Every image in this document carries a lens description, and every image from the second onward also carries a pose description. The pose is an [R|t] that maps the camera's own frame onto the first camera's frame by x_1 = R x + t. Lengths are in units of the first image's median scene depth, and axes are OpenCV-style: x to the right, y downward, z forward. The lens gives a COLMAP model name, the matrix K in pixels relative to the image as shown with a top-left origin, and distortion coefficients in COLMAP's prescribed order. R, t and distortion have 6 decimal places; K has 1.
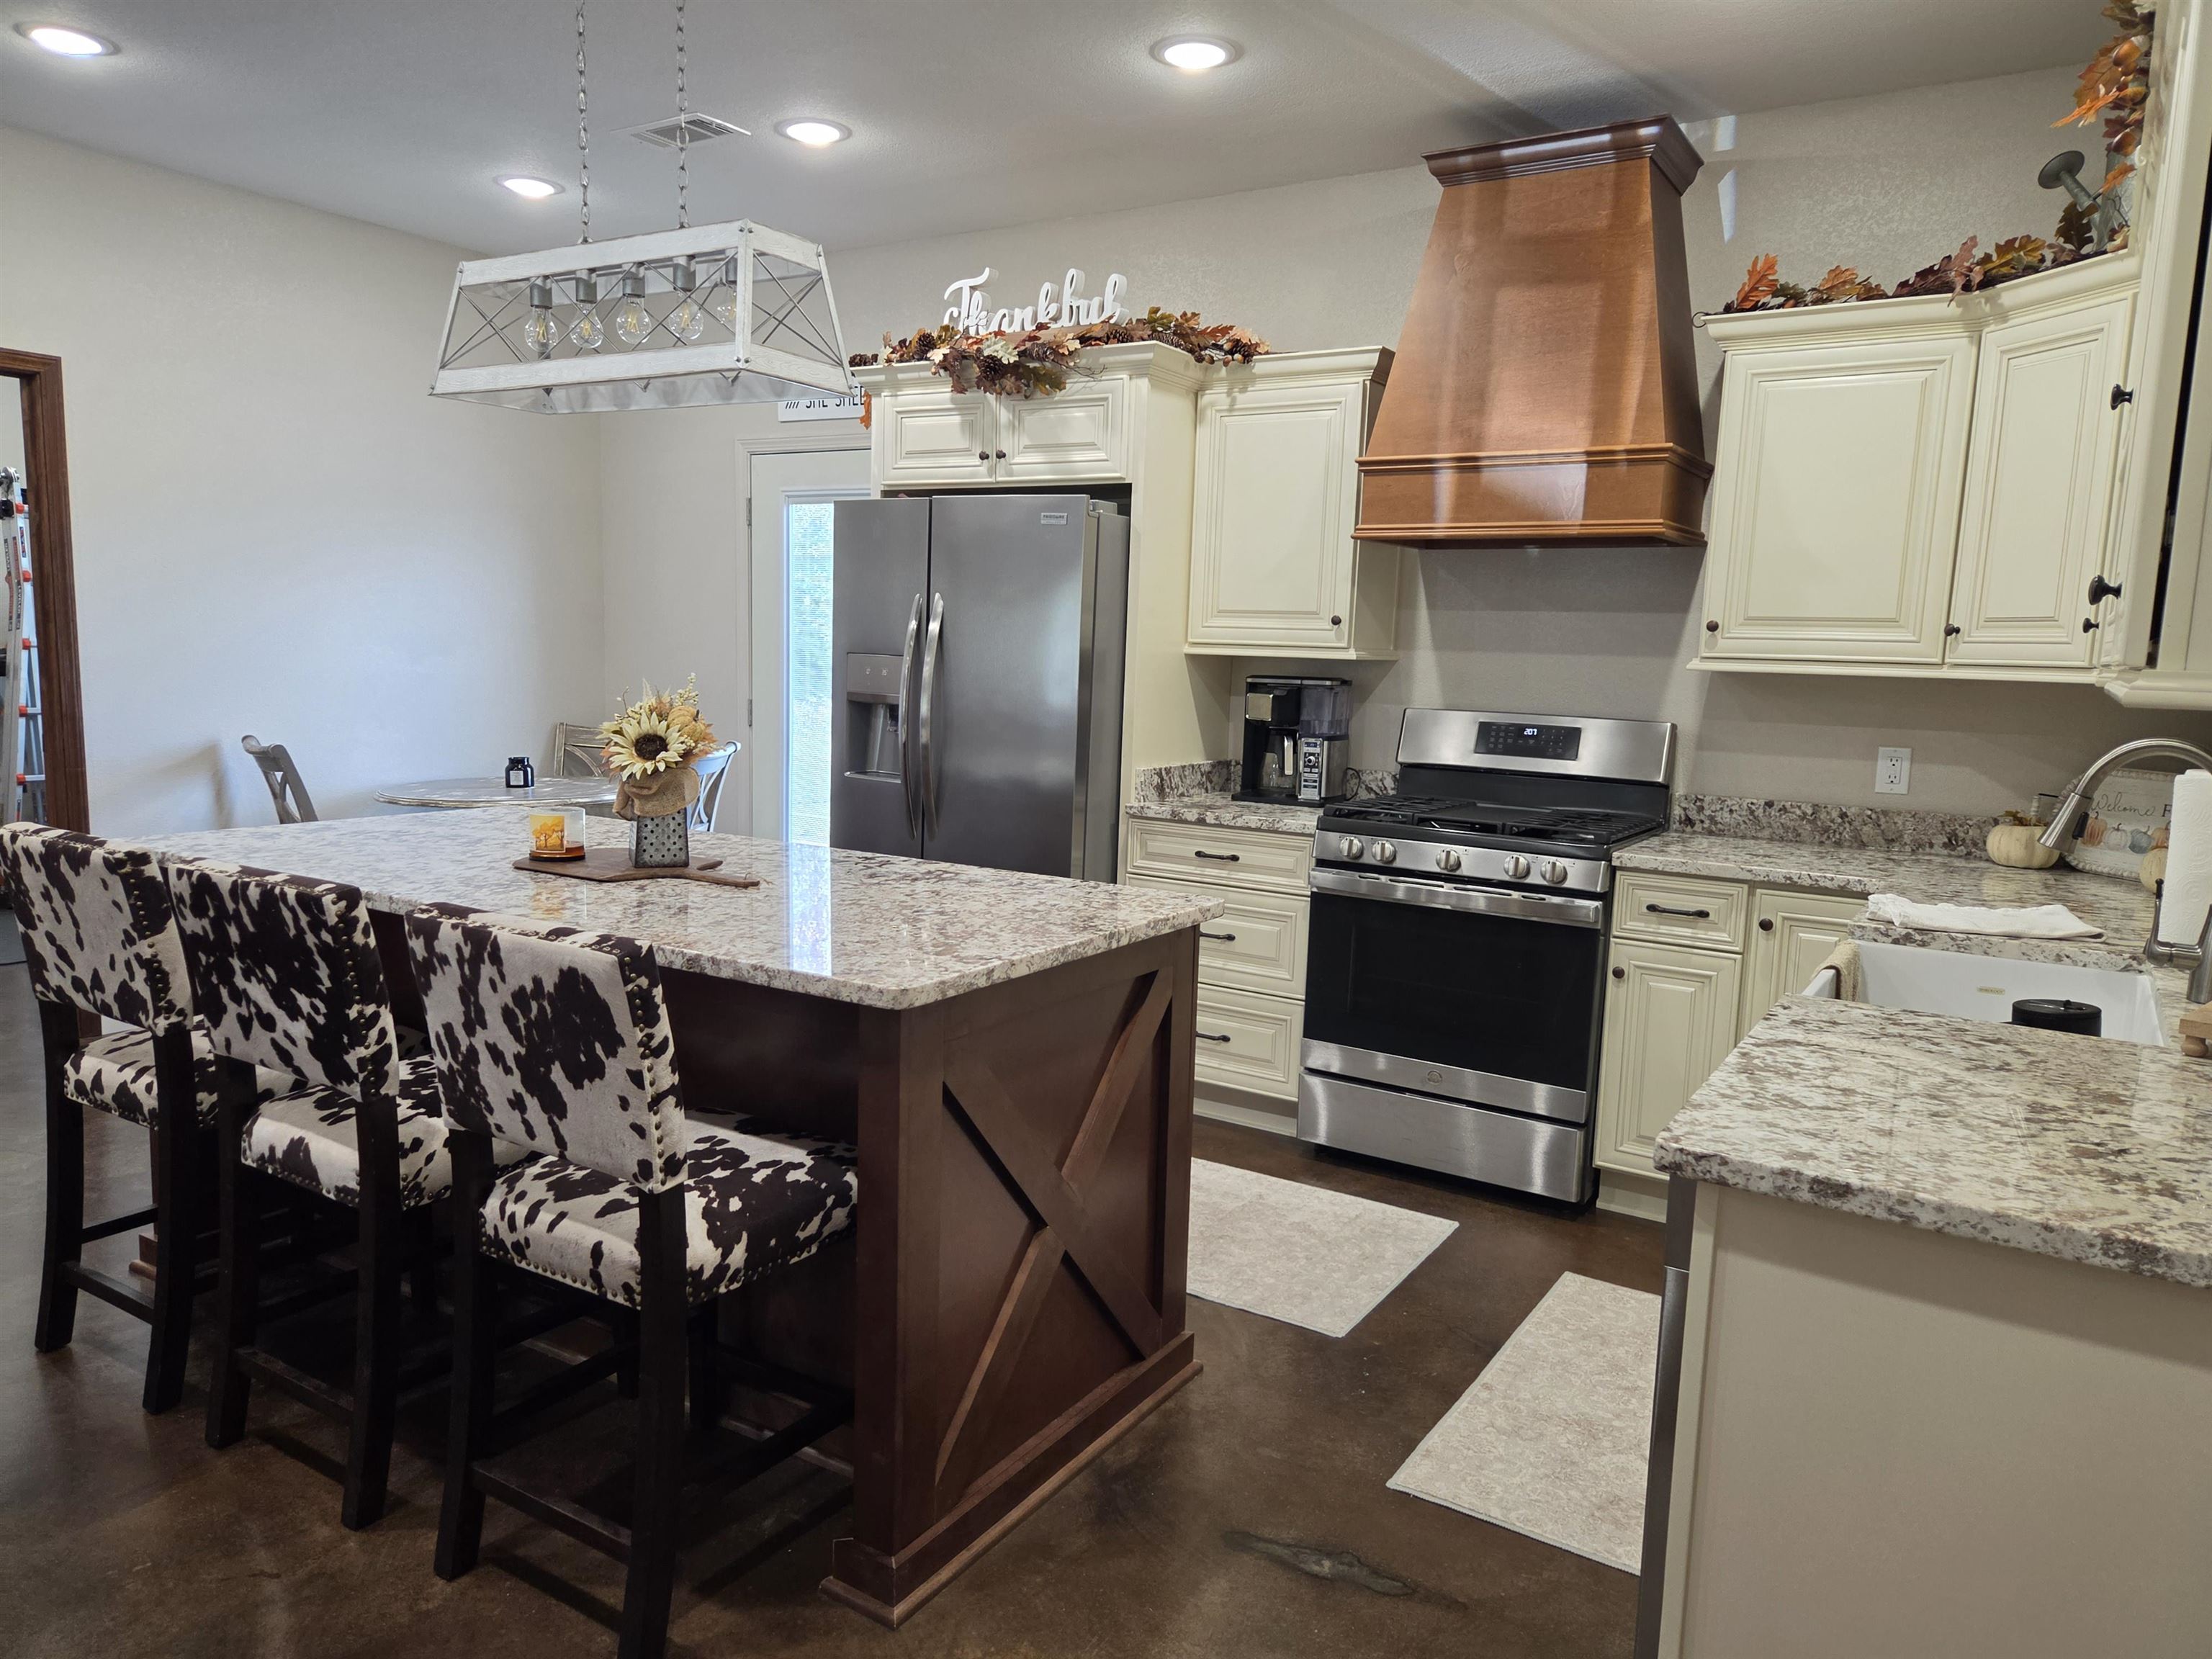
lens RADIAL K [[1490.6, 0, 1078.4], [0, 1490.6, 840.3], [0, 0, 1]] dist [0.066808, -0.052181]
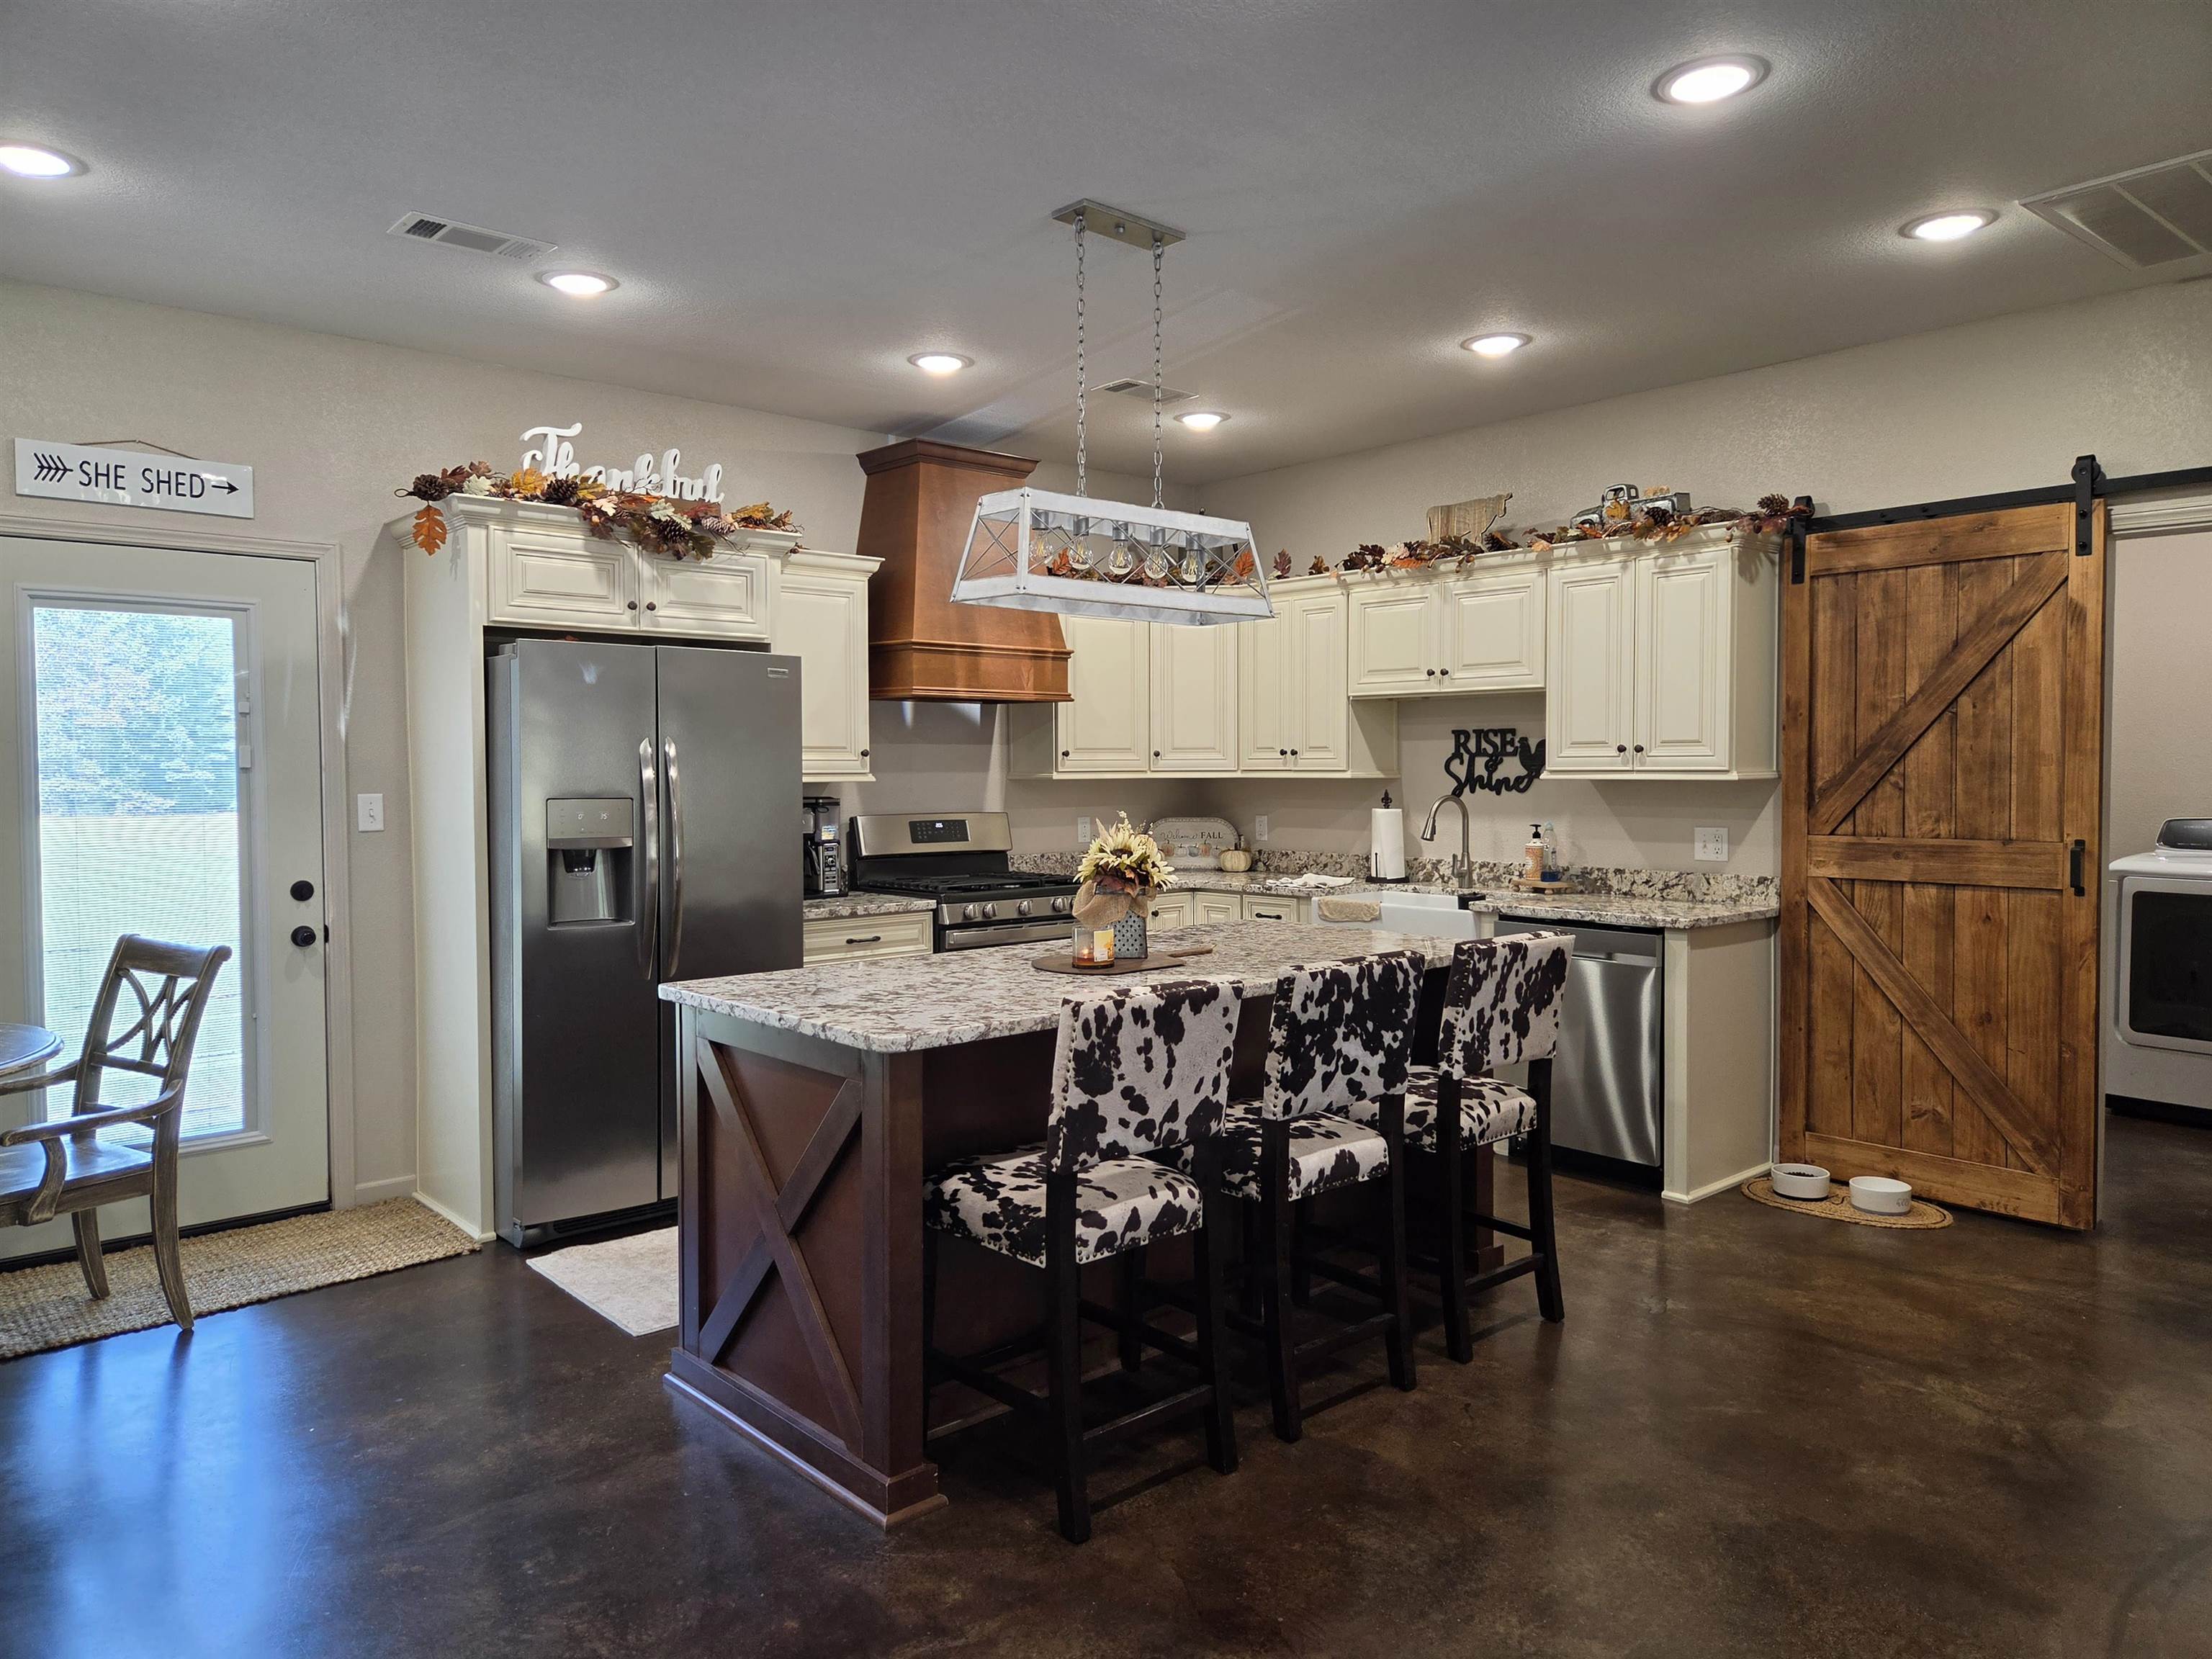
lens RADIAL K [[1490.6, 0, 1115.2], [0, 1490.6, 795.5], [0, 0, 1]] dist [0.066808, -0.052181]
pose [[0.266848, -0.054165, 0.962215, -1.038939], [0.139602, 0.990061, 0.017017, -0.100356], [-0.953574, 0.129786, 0.271757, 0.428634]]
